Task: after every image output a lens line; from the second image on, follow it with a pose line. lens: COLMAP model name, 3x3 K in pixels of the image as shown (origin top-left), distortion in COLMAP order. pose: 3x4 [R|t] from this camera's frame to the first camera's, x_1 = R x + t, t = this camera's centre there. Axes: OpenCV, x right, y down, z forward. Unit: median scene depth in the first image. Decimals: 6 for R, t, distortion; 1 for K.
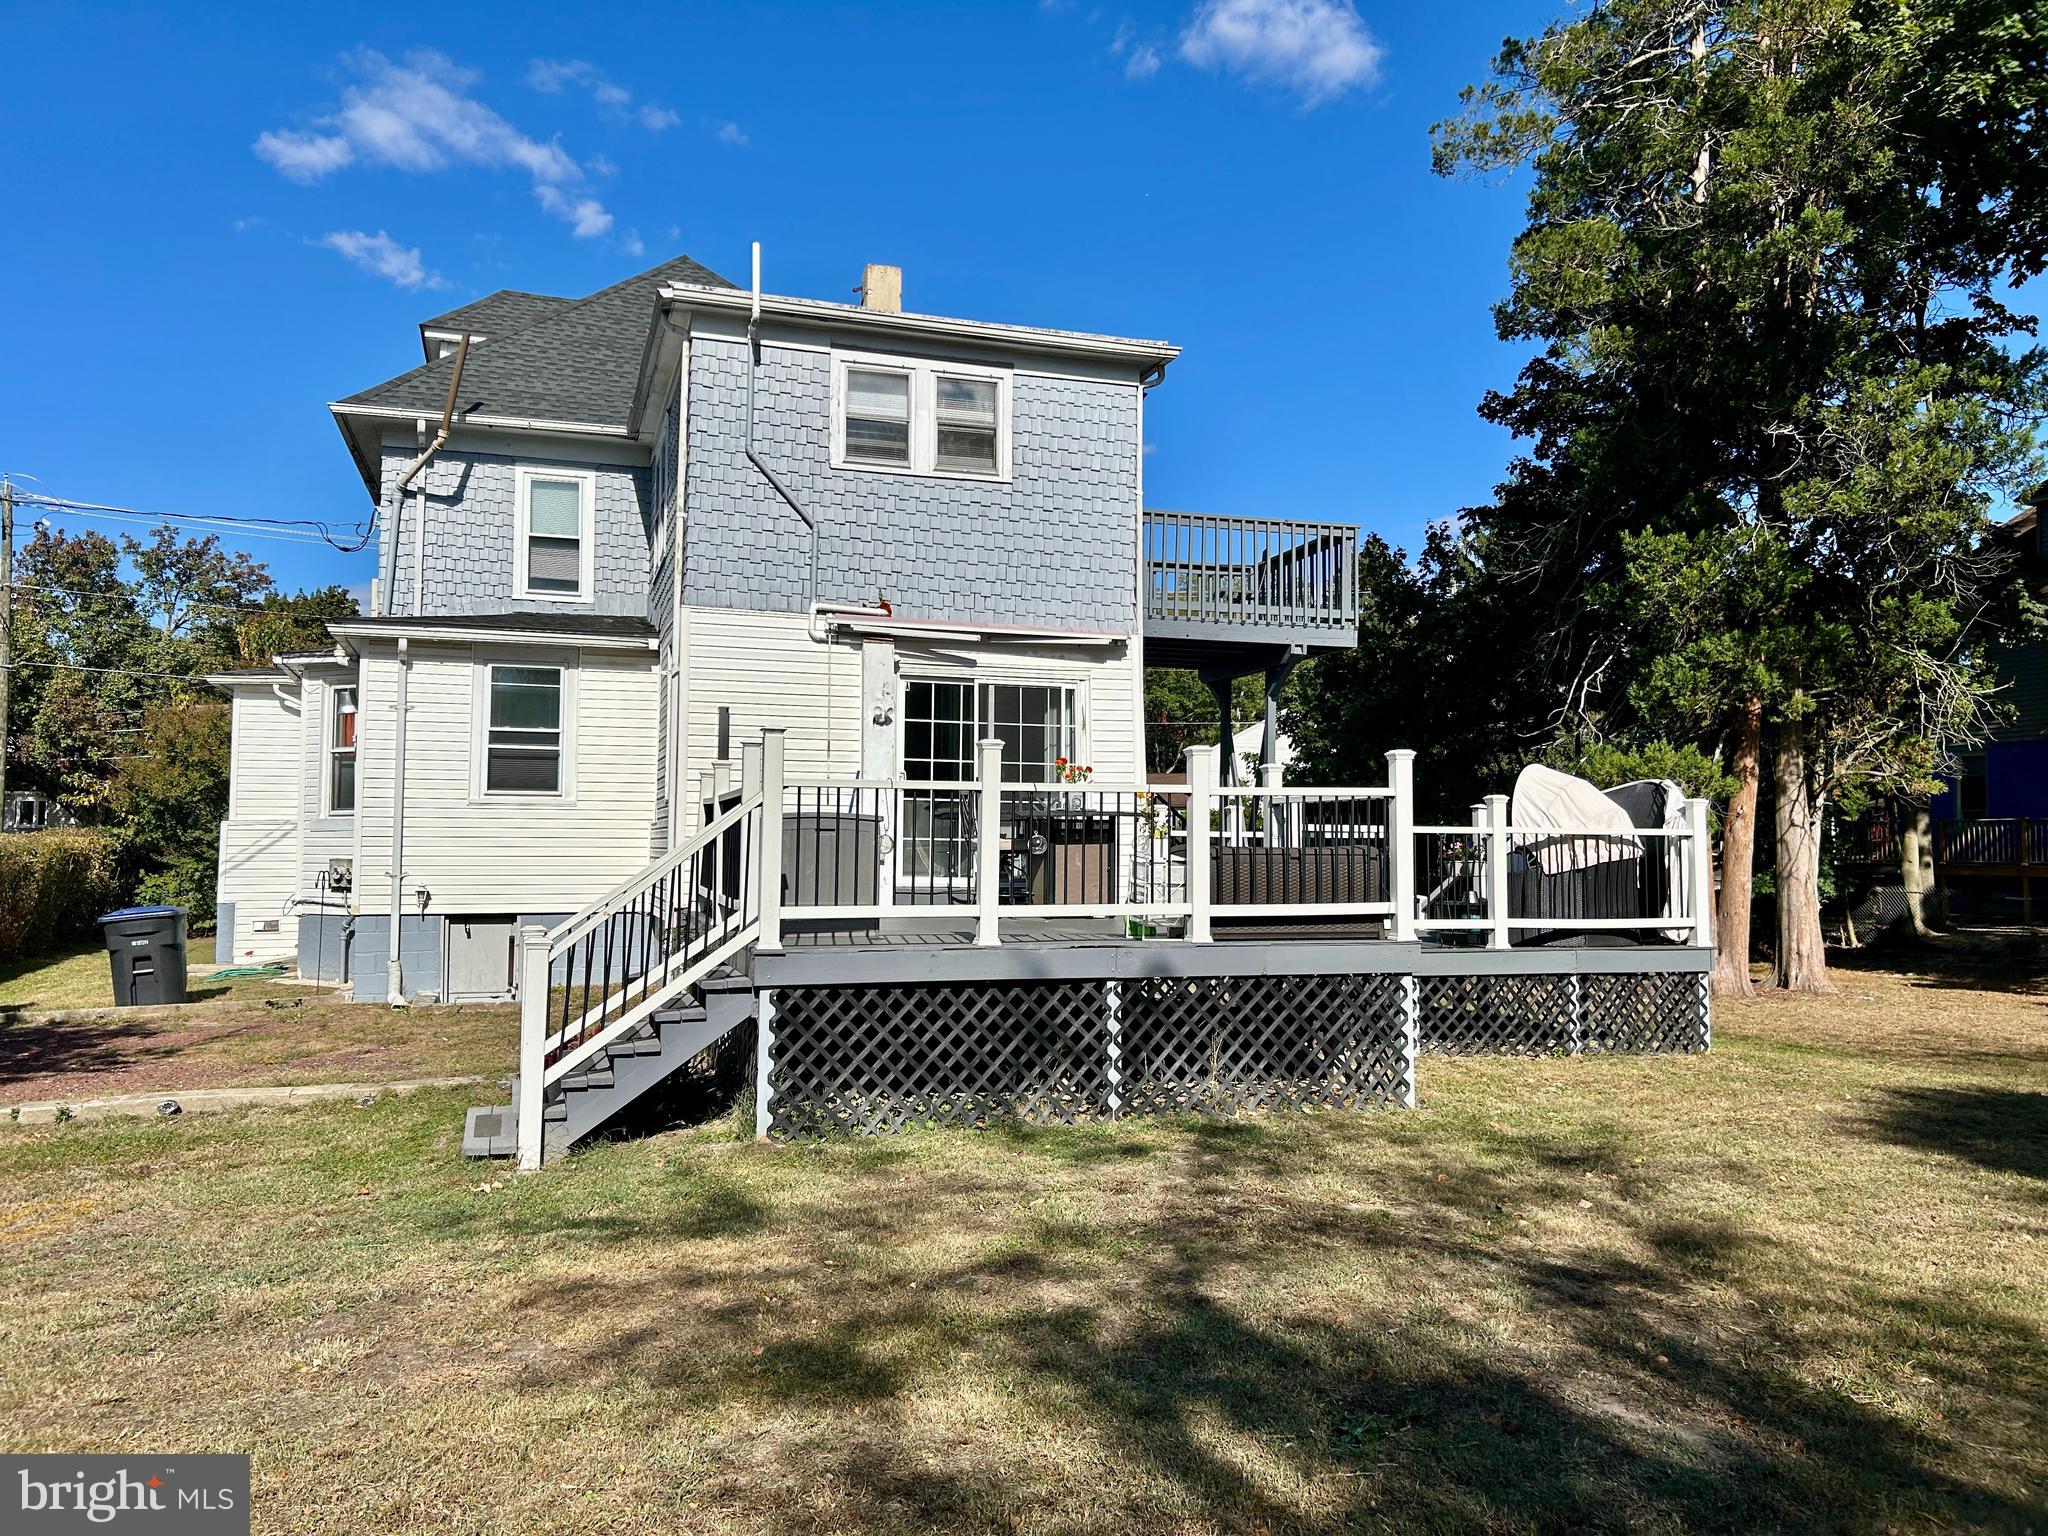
lens RADIAL K [[1545.9, 0, 1028.9], [0, 1545.9, 765.1], [0, 0, 1]] dist [0.000291, 0.000542]
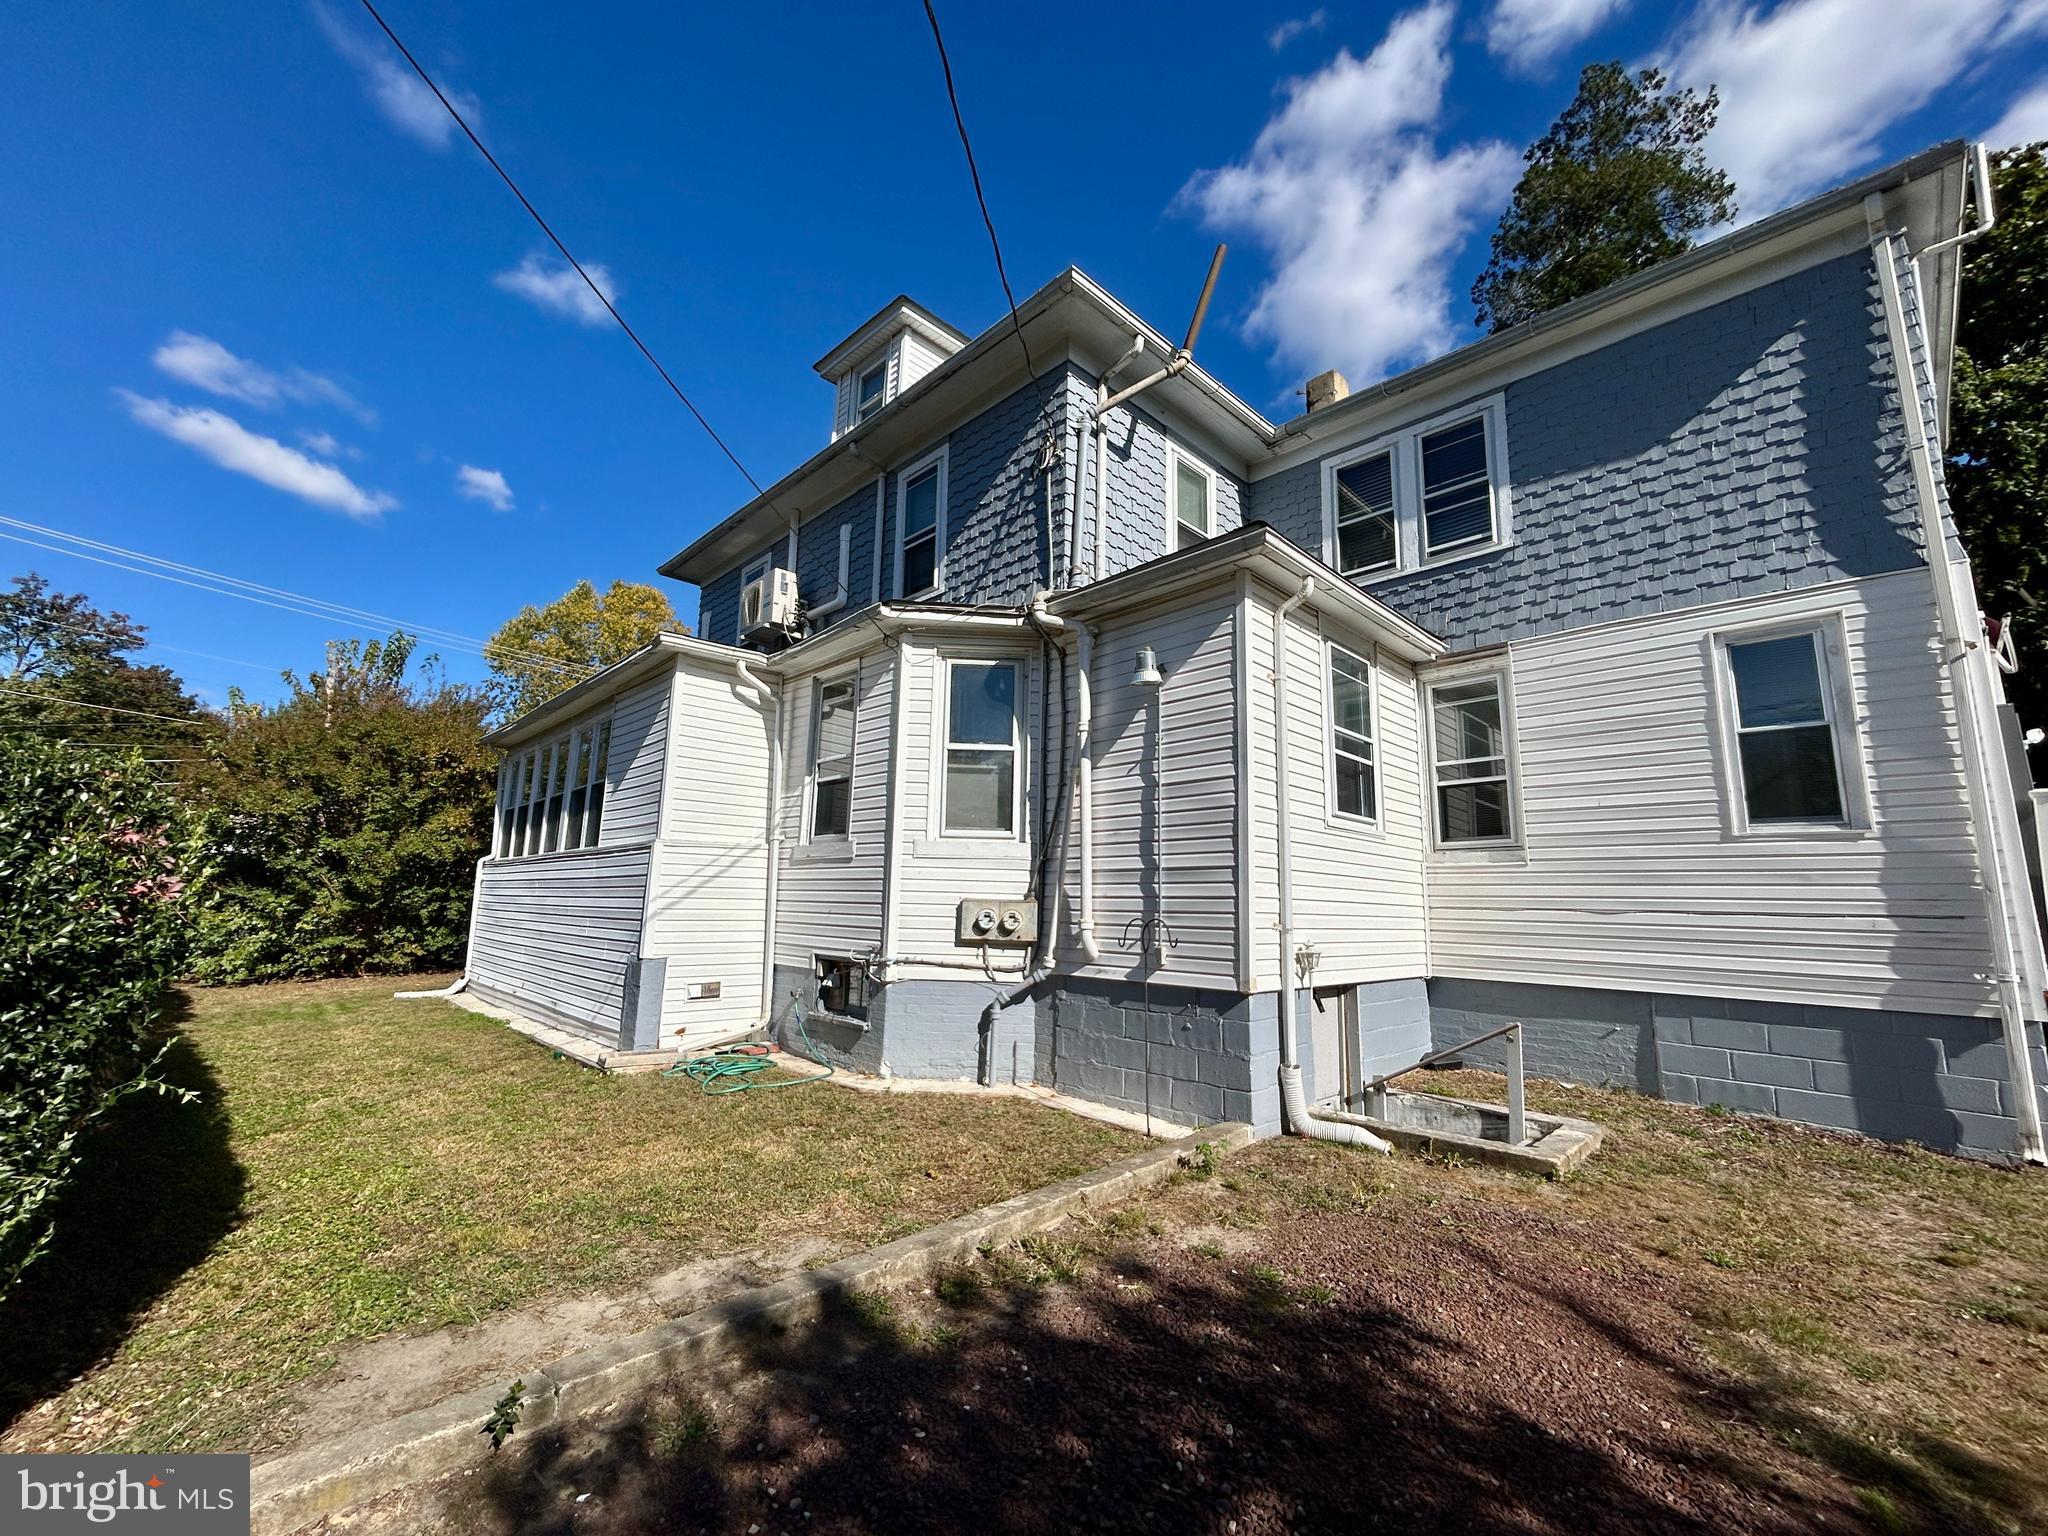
lens RADIAL K [[830.1, 0, 1017.8], [0, 830.1, 772.8], [0, 0, 1]] dist [0.000493, -0.000167]
pose [[0.899266, 0.087202, 0.428622, -0.750230], [-0.044886, 0.993150, -0.107880, 0.054830], [-0.435093, 0.077773, 0.897020, 0.818893]]
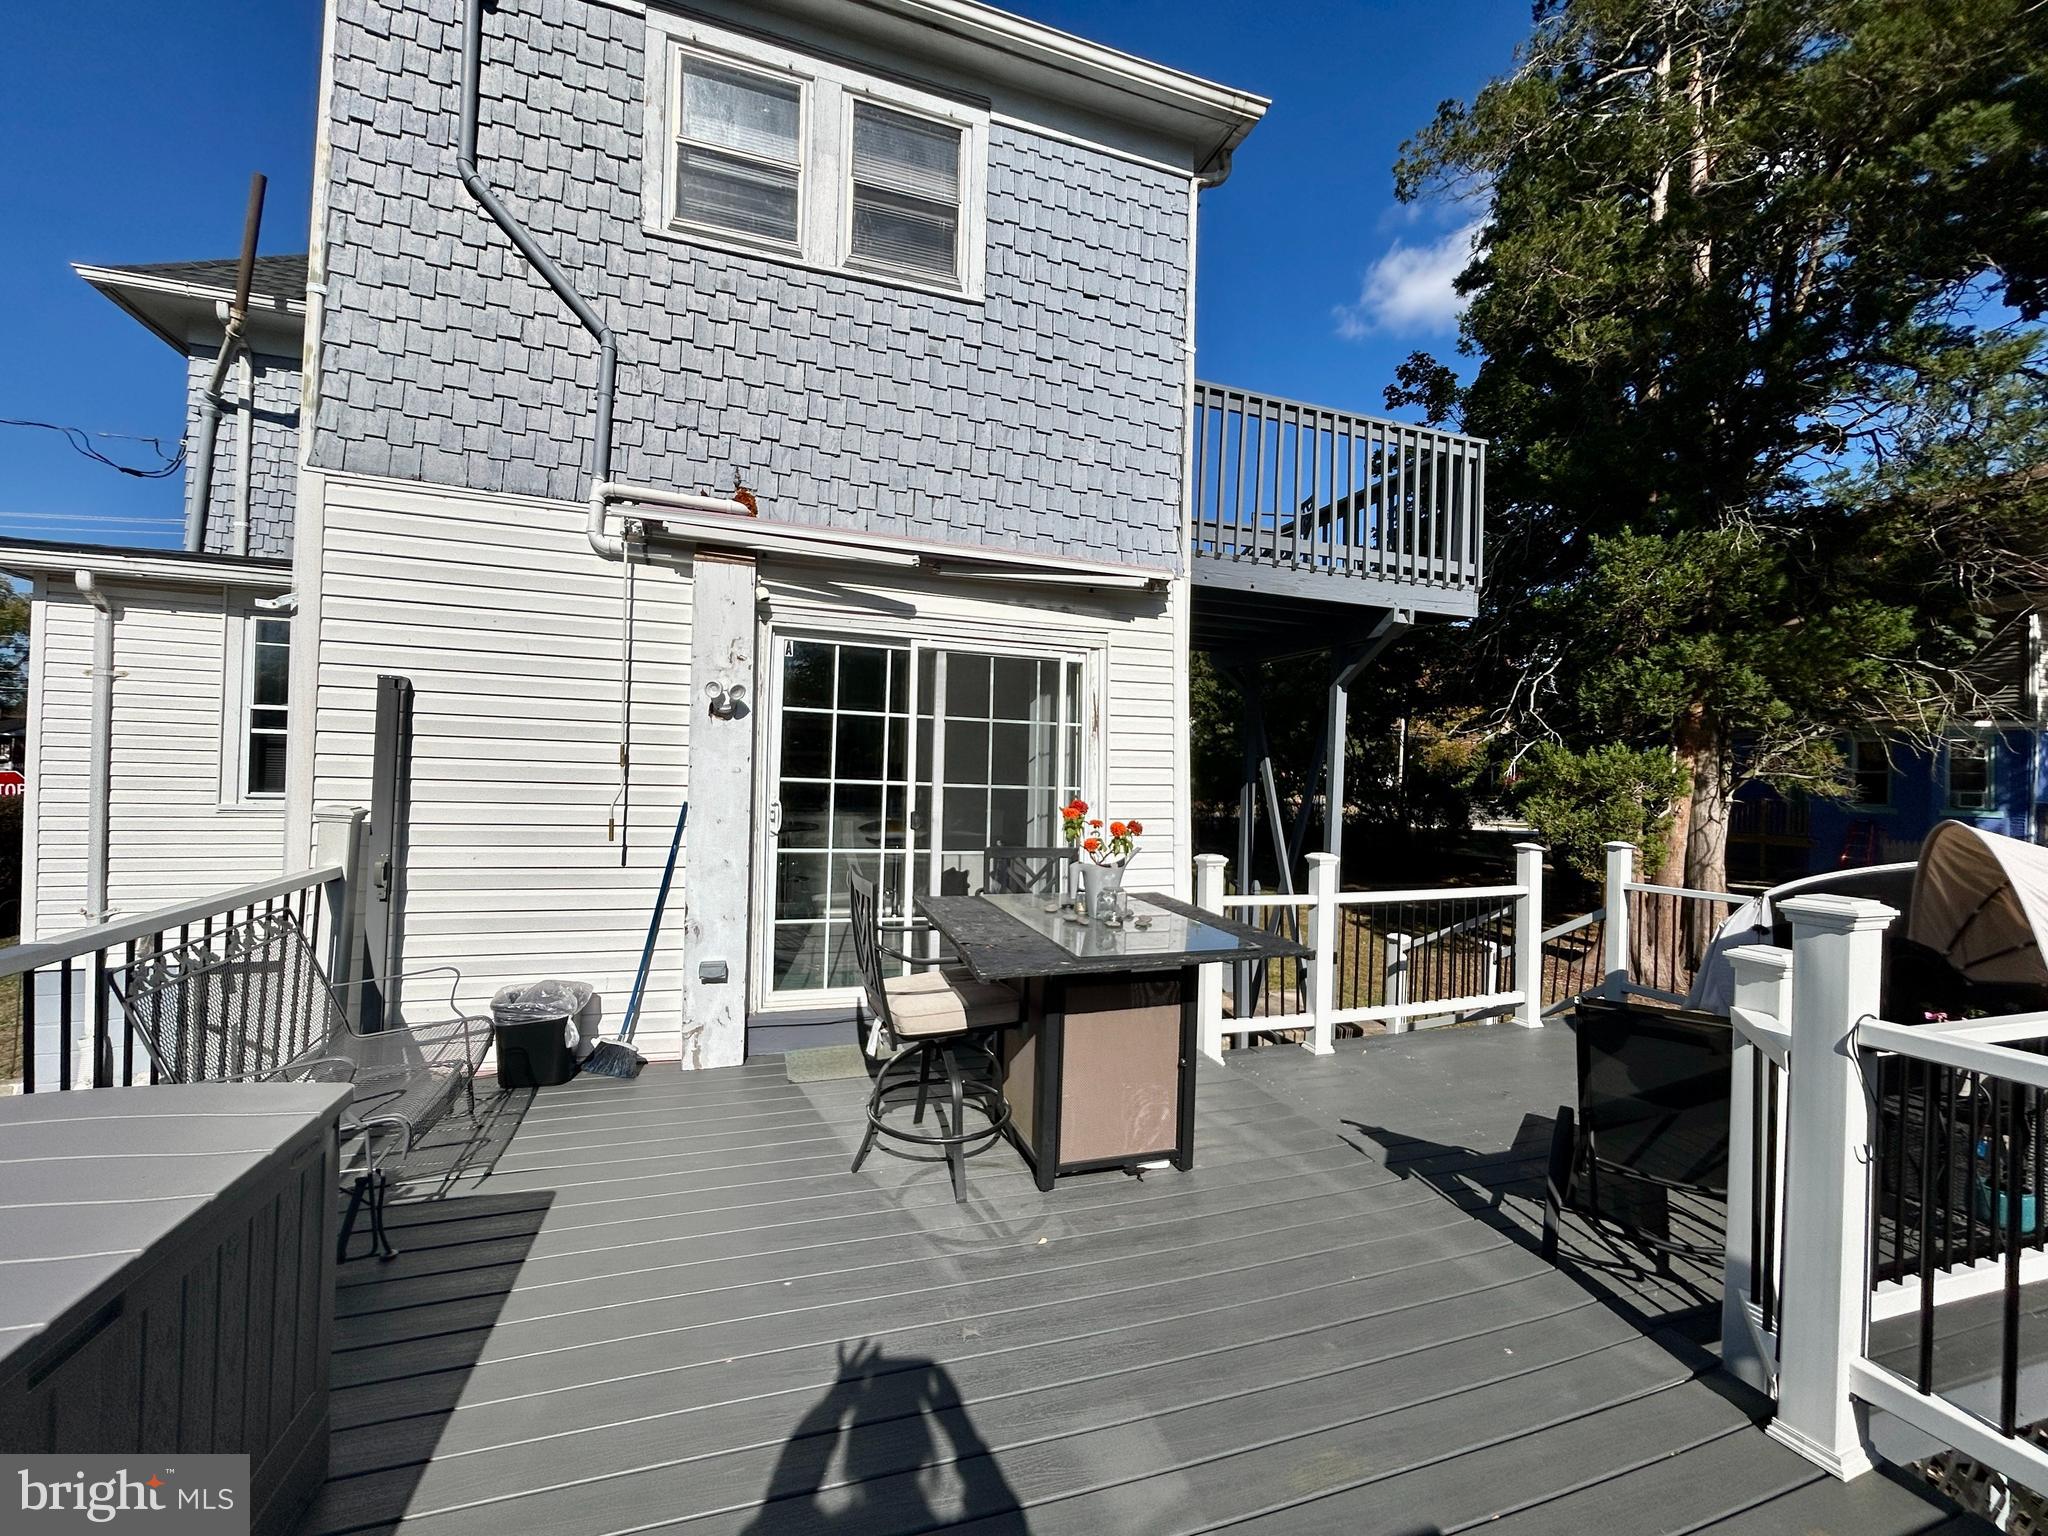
lens RADIAL K [[830.1, 0, 1024.5], [0, 830.1, 769.5], [0, 0, 1]] dist [0.000493, -0.000167]
pose [[0.999383, 0.019230, 0.029386, -0.001379], [-0.020628, 0.998631, 0.048065, -0.022961], [-0.028421, -0.048641, 0.998412, 0.675046]]
